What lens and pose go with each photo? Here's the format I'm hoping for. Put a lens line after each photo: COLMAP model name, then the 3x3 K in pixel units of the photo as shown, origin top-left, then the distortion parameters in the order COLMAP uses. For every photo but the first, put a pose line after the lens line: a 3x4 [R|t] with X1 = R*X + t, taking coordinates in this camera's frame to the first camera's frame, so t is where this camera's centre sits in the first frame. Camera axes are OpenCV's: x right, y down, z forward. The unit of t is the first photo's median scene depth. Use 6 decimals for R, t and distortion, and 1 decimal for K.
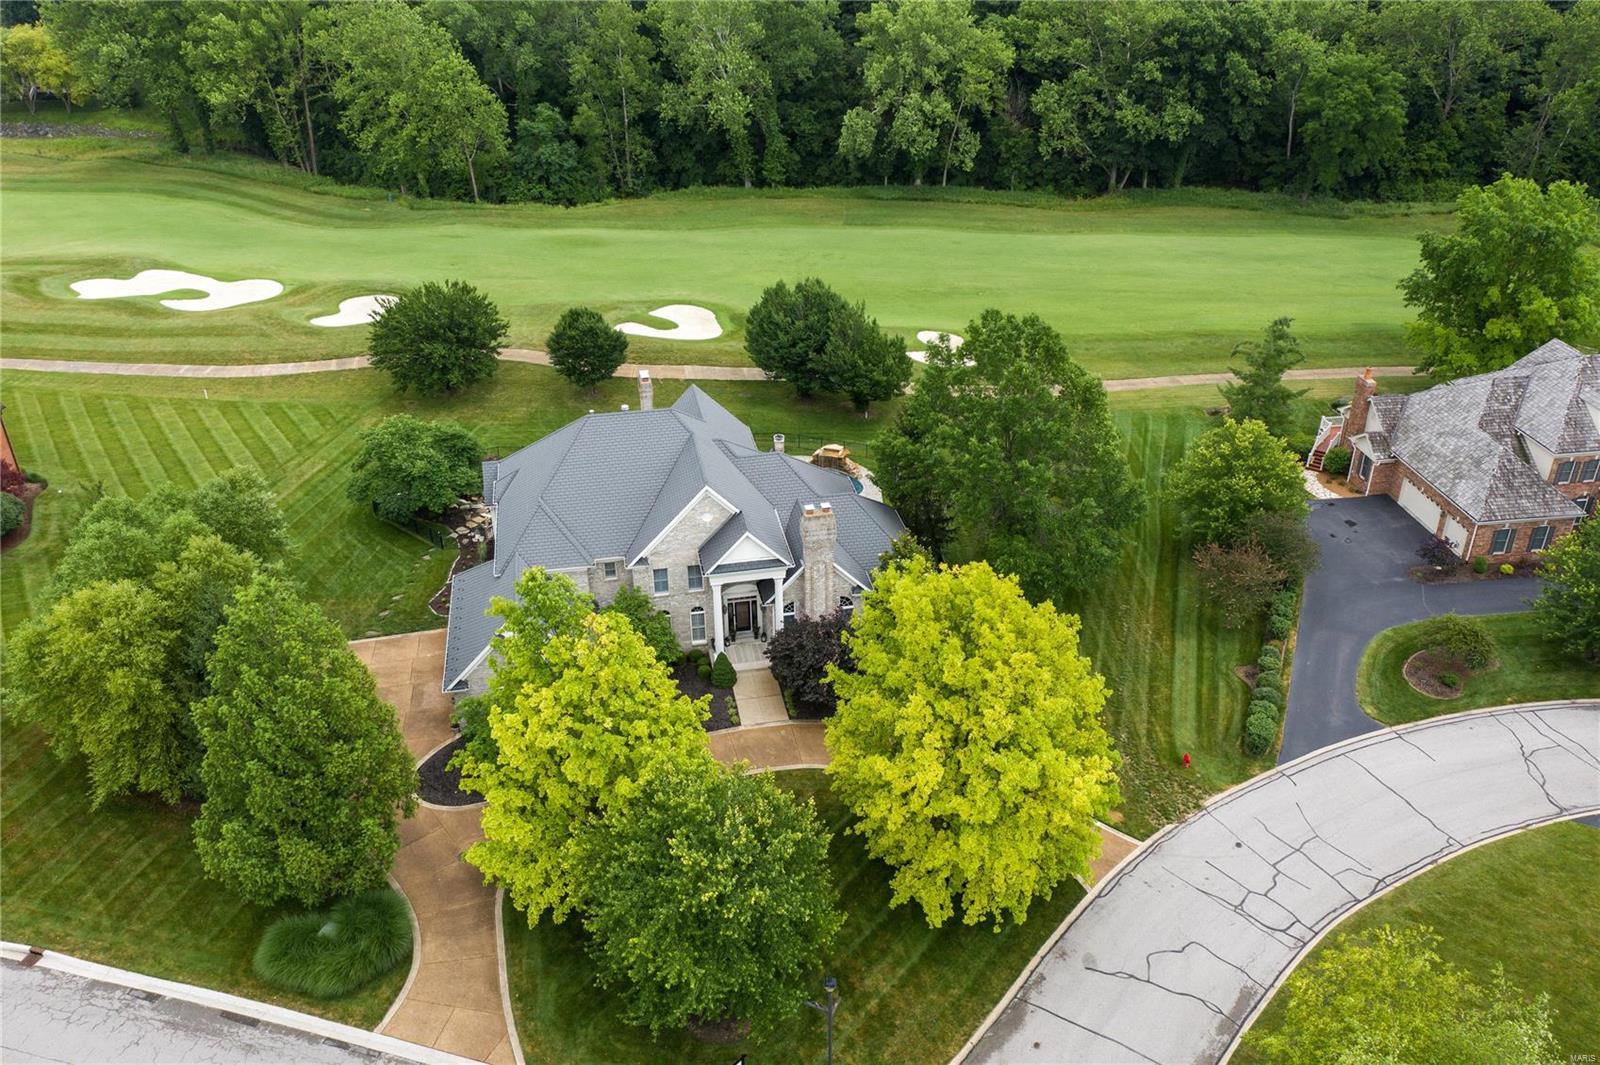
lens RADIAL K [[1263.9, 0, 800.5], [0, 1263.9, 529.8], [0, 0, 1]] dist [-0.000397, 0.008904]
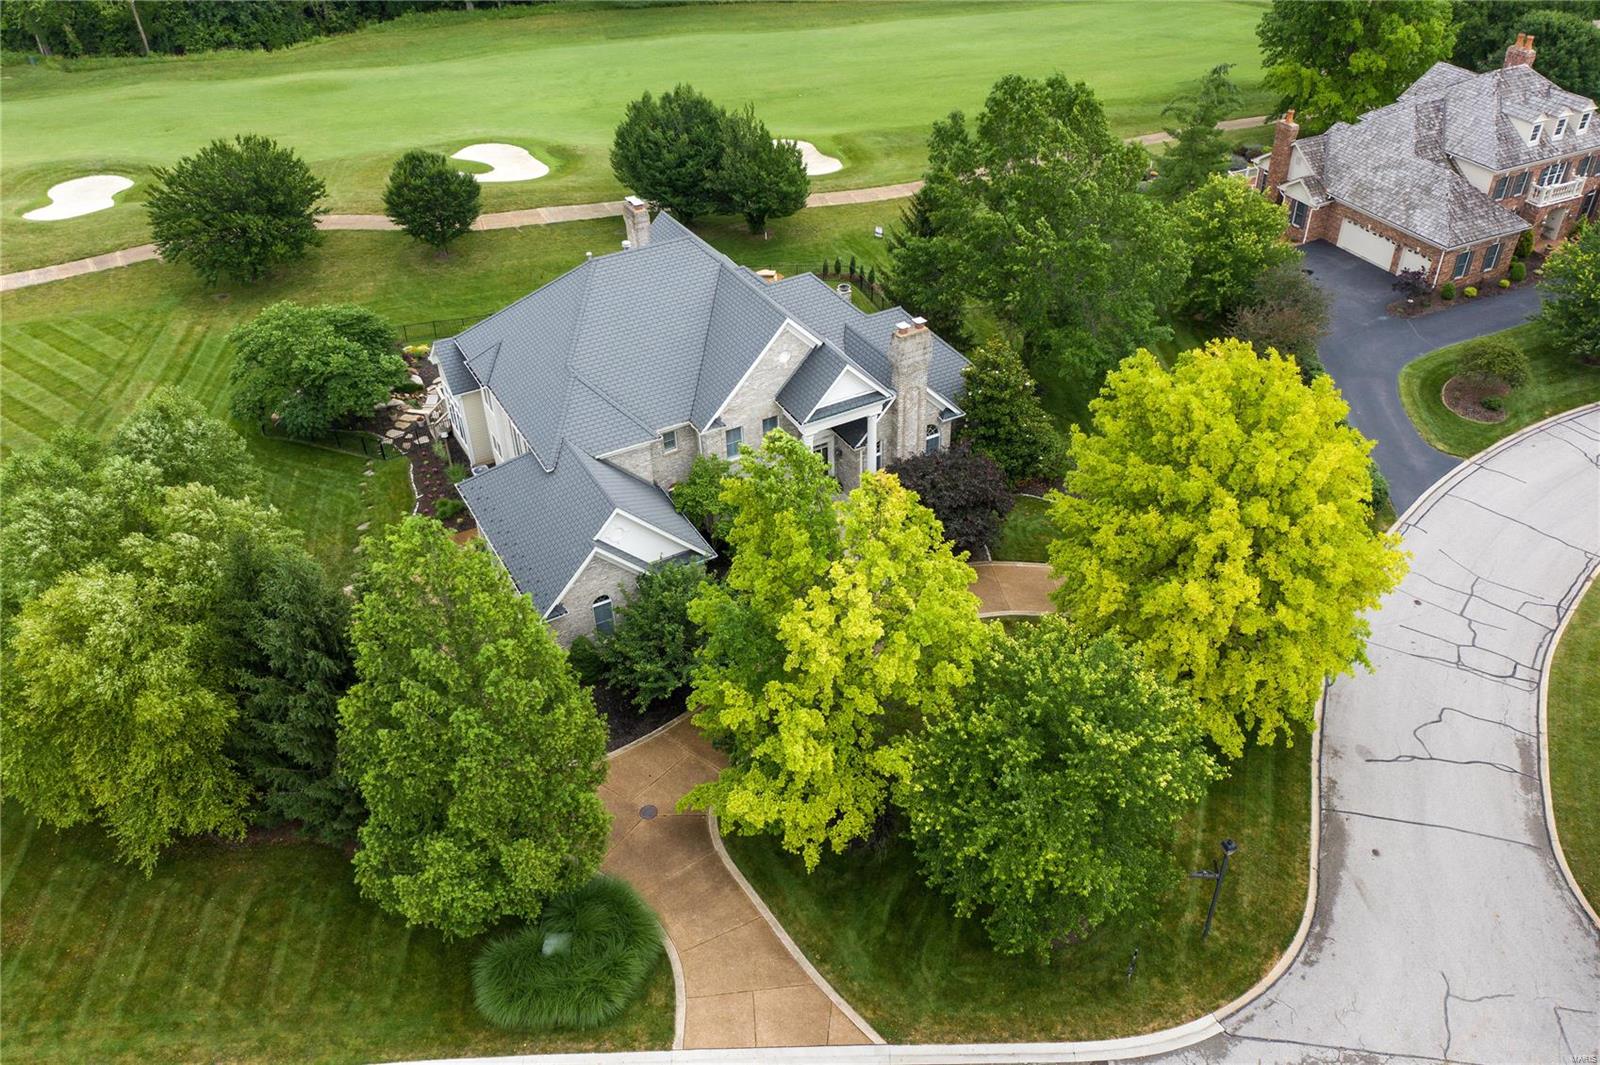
lens RADIAL K [[1263.9, 0, 800.8], [0, 1263.9, 528.0], [0, 0, 1]] dist [-0.000397, 0.008904]
pose [[0.950746, -0.191262, 0.243929, -0.189706], [0.161217, 0.977240, 0.137879, -0.008356], [-0.264748, -0.091762, 0.959942, 0.121335]]
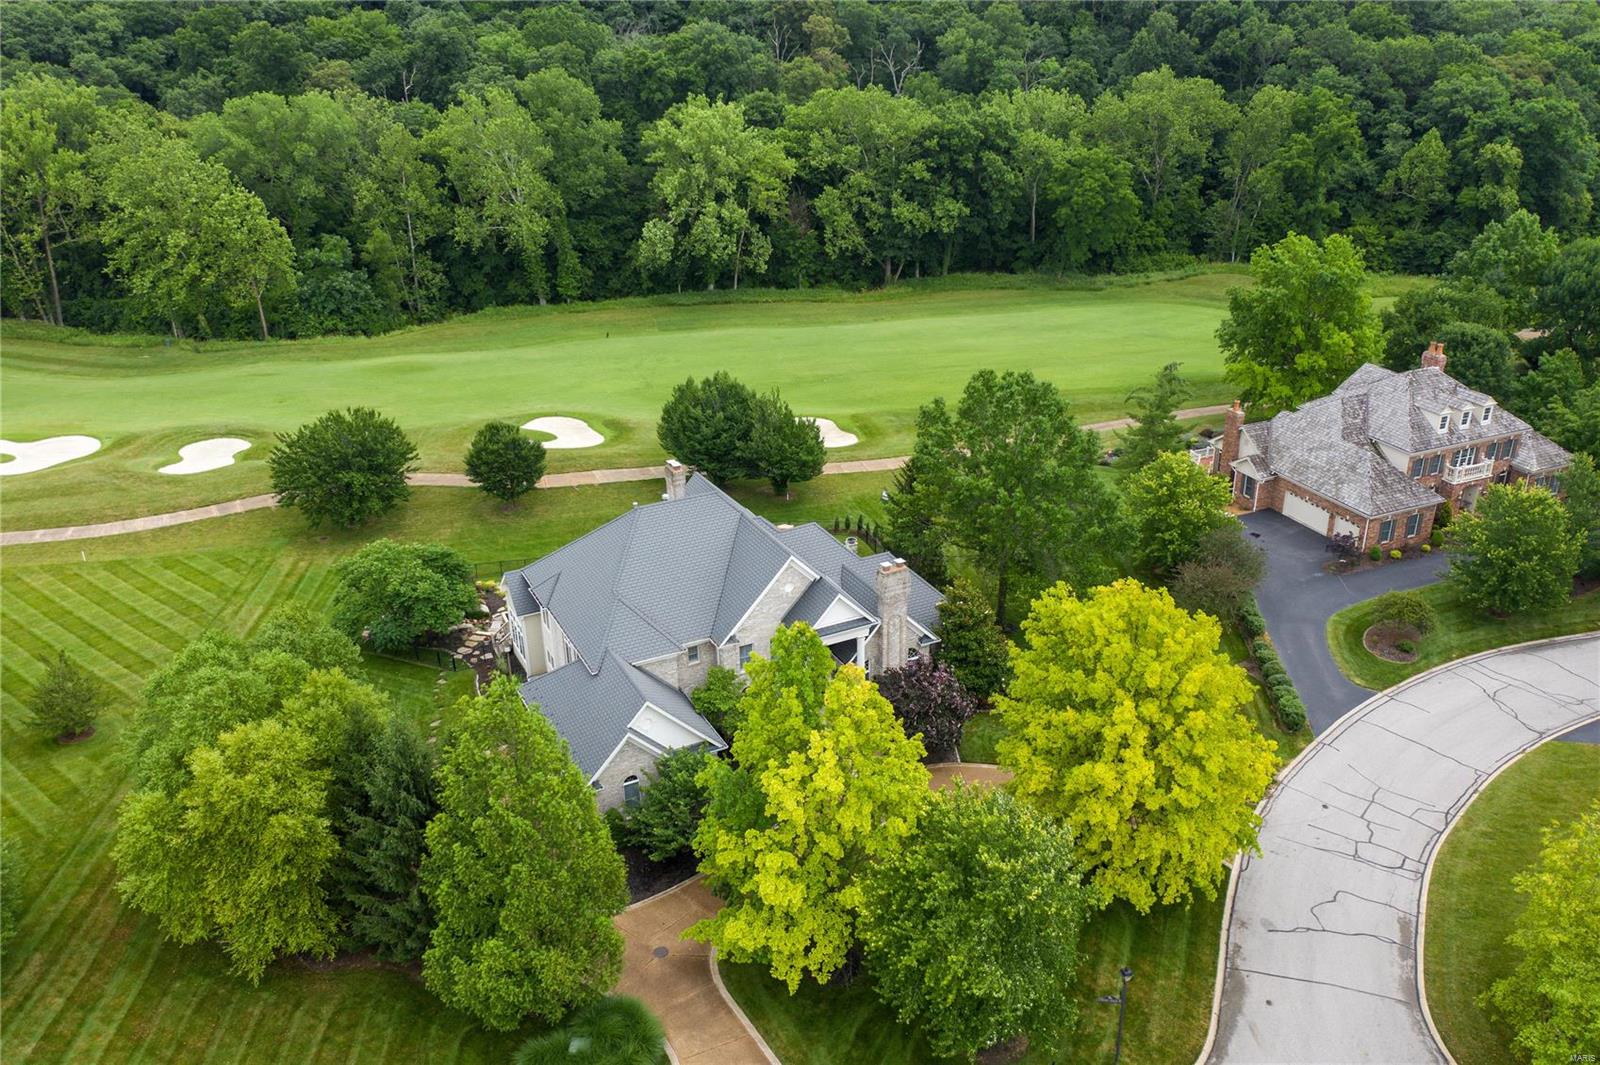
lens RADIAL K [[1263.9, 0, 801.1], [0, 1263.9, 535.7], [0, 0, 1]] dist [-0.000397, 0.008904]
pose [[0.961358, -0.120081, 0.247732, -0.206020], [0.140915, 0.987677, -0.068093, 0.013072], [-0.236502, 0.100371, 0.966433, -0.000136]]
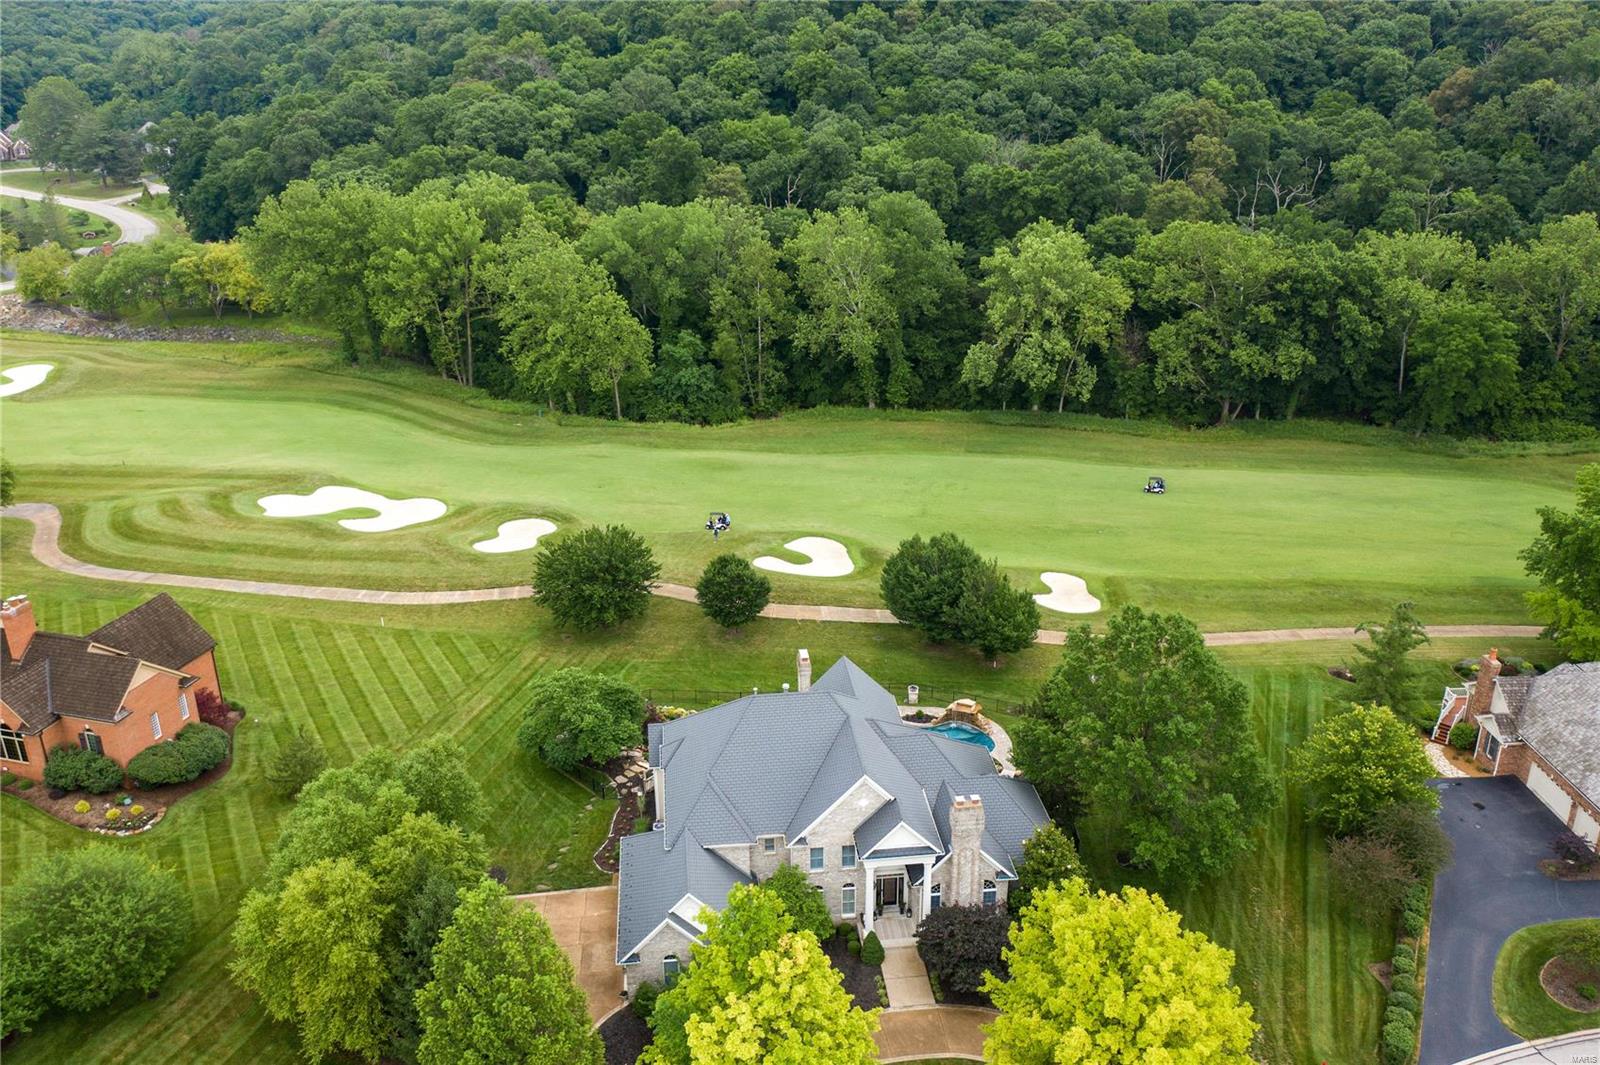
lens RADIAL K [[1263.9, 0, 802.9], [0, 1263.9, 535.9], [0, 0, 1]] dist [-0.000397, 0.008904]
pose [[0.996966, 0.030504, -0.071618, -0.036091], [-0.038768, 0.992375, -0.116996, -0.070233], [0.067503, 0.119418, 0.990547, -0.062441]]
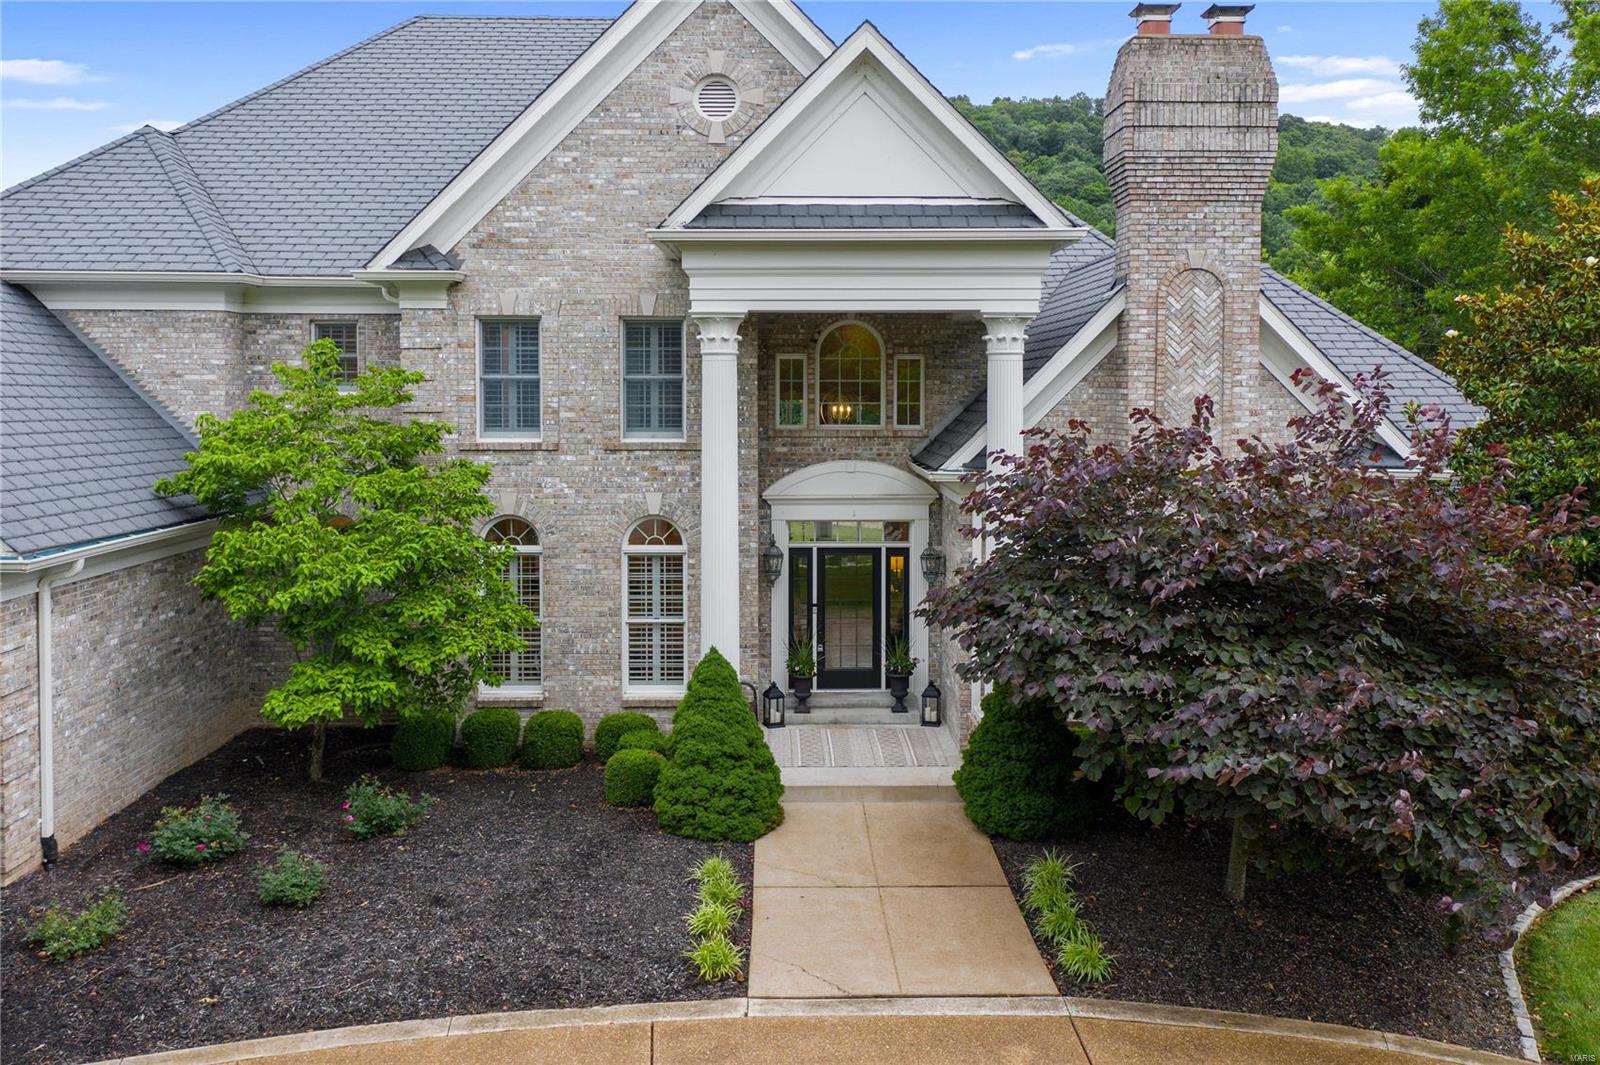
lens RADIAL K [[1263.9, 0, 806.6], [0, 1263.9, 493.4], [0, 0, 1]] dist [-0.000397, 0.008904]
pose [[0.987082, 0.022965, -0.158560, -0.010654], [-0.088786, 0.902218, -0.422043, 0.105416], [0.133364, 0.430669, 0.892602, 0.537030]]
